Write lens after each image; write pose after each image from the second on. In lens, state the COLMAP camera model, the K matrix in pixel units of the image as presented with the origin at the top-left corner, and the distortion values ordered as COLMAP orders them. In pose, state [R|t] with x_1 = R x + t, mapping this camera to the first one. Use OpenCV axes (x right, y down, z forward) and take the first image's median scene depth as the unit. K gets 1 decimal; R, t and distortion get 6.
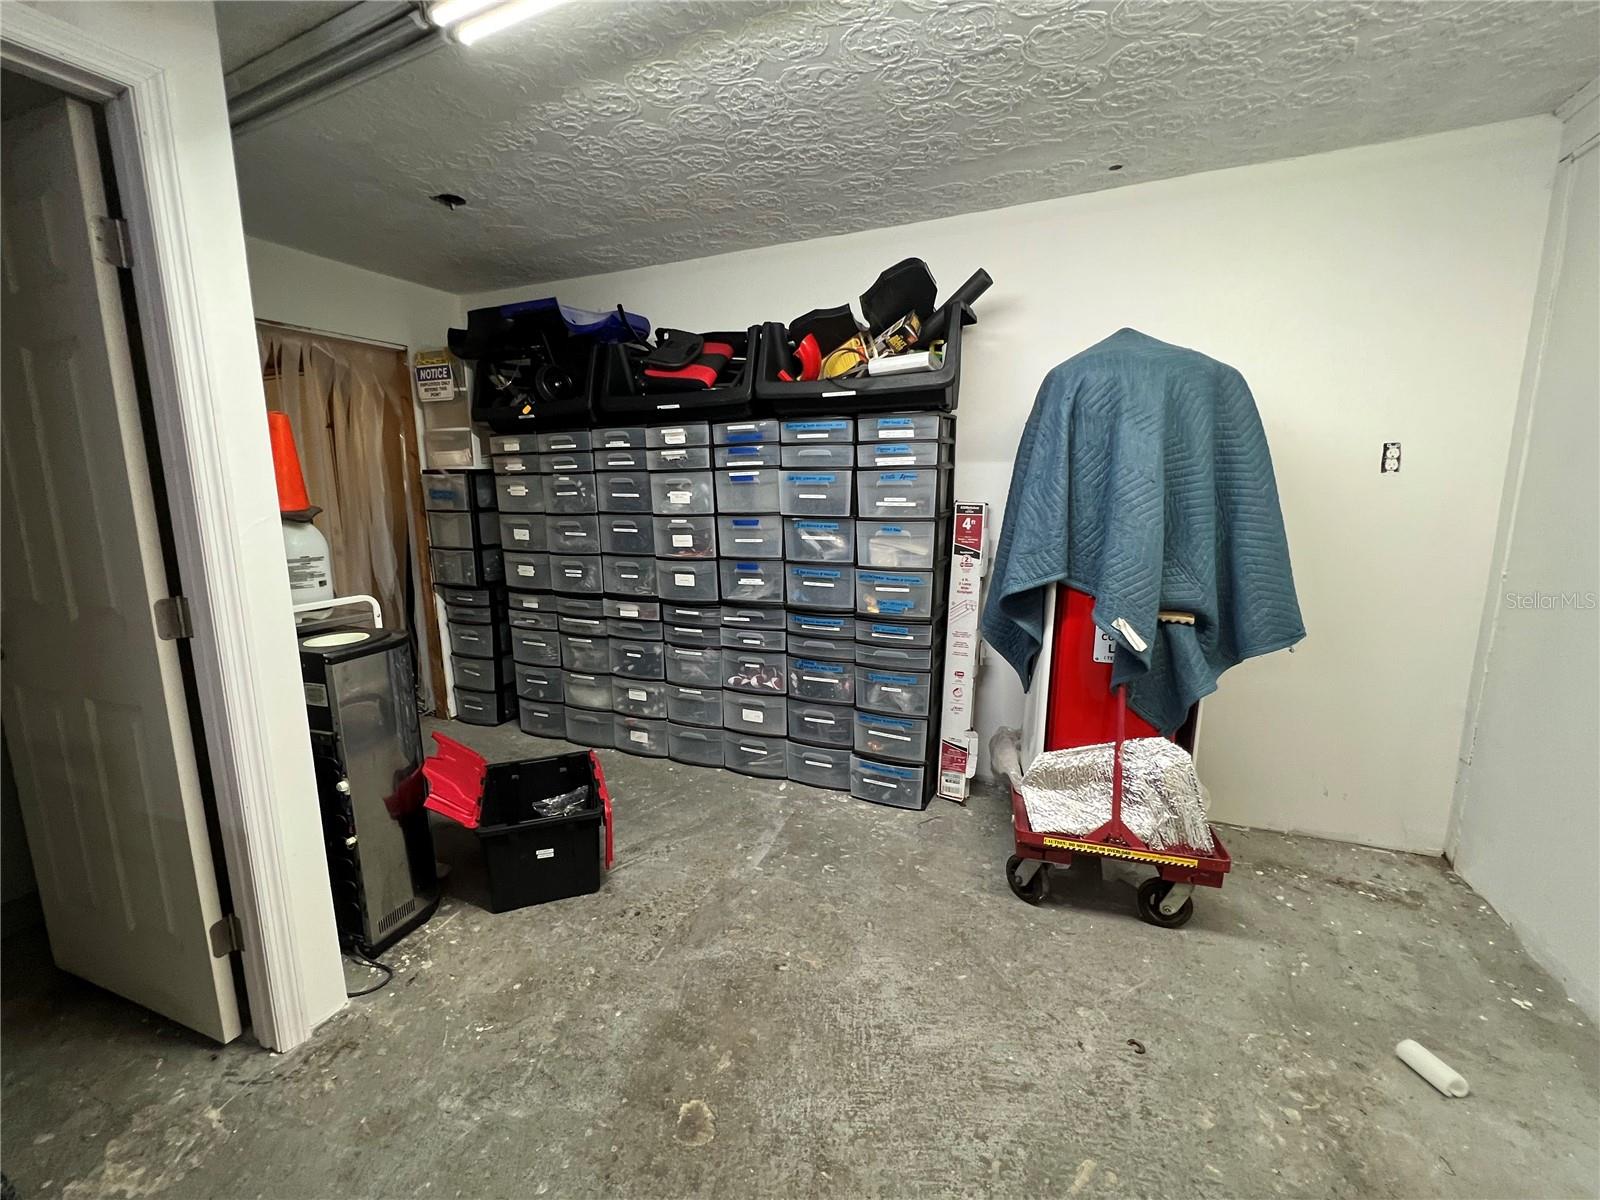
lens RADIAL K [[685.4, 0, 798.3], [0, 685.4, 598.3], [0, 0, 1]] dist [0.002192, -0.000836]
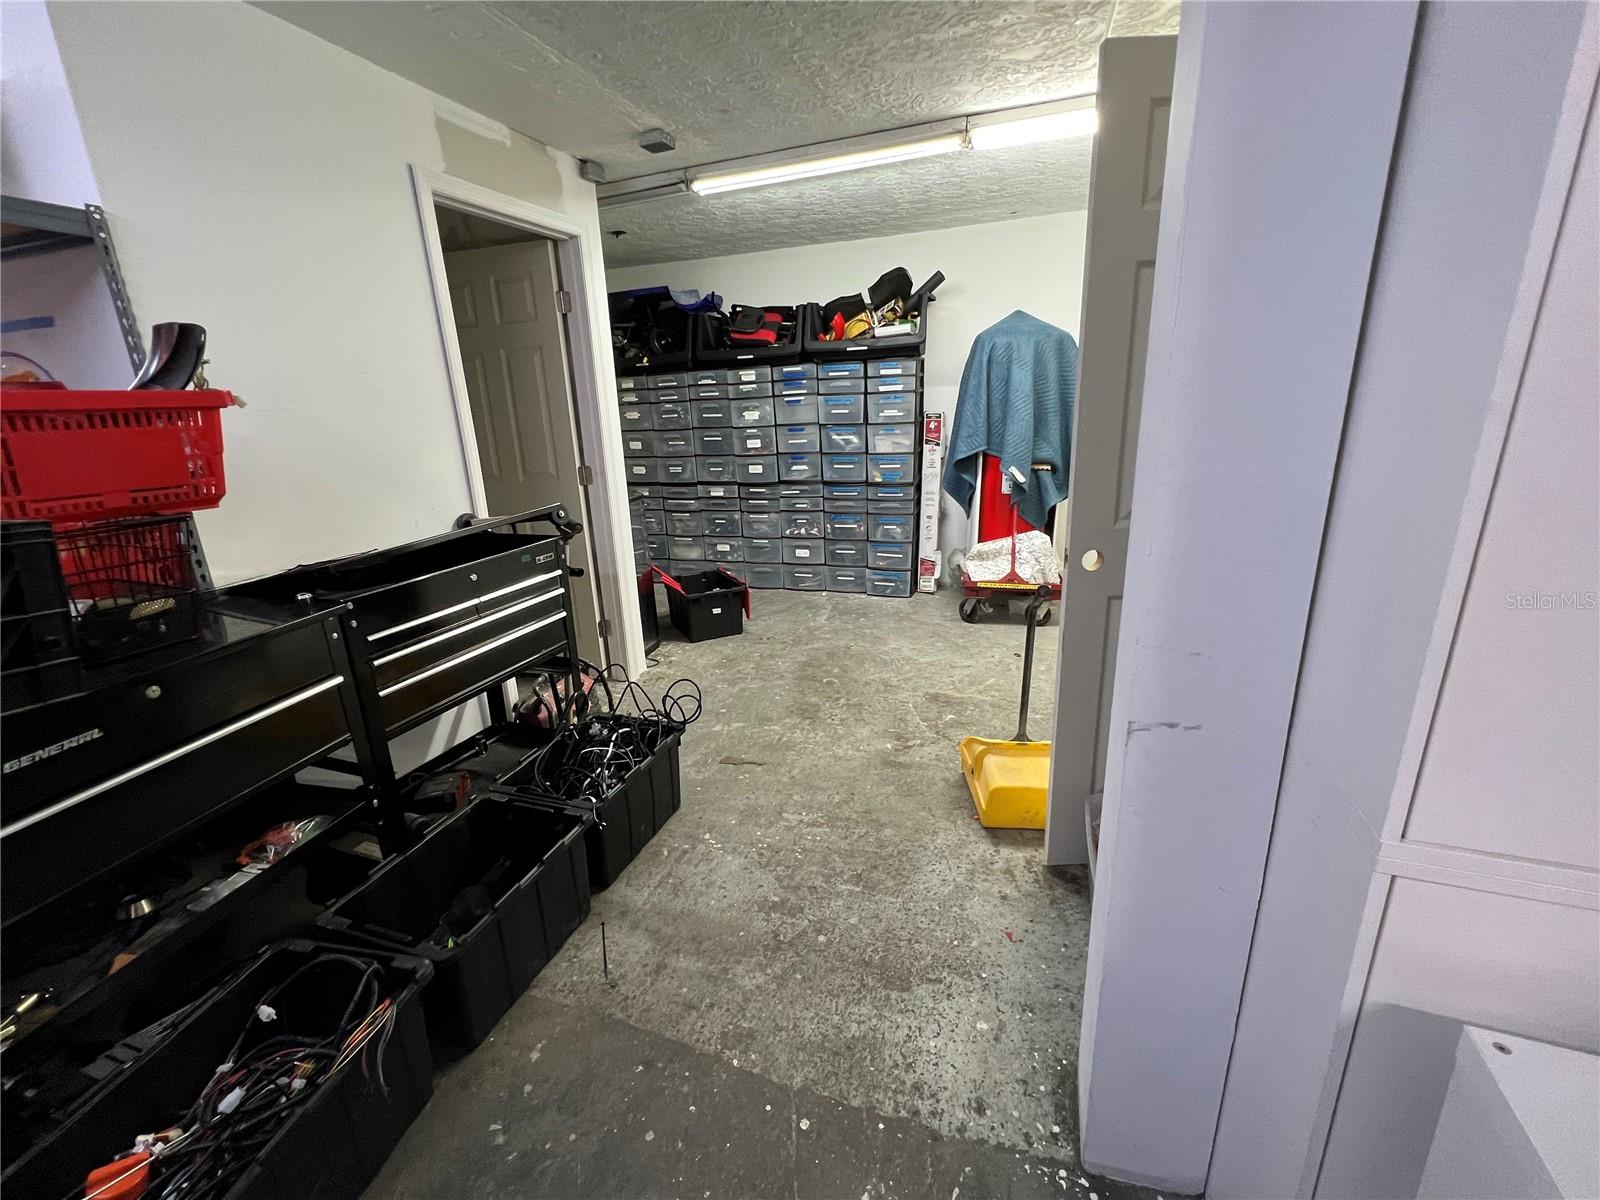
lens RADIAL K [[685.4, 0, 795.7], [0, 685.4, 602.0], [0, 0, 1]] dist [0.002192, -0.000836]
pose [[0.996654, -0.052080, 0.063003, -0.222492], [0.044538, 0.992284, 0.115707, 0.116114], [-0.068543, -0.112514, 0.991283, -0.711470]]
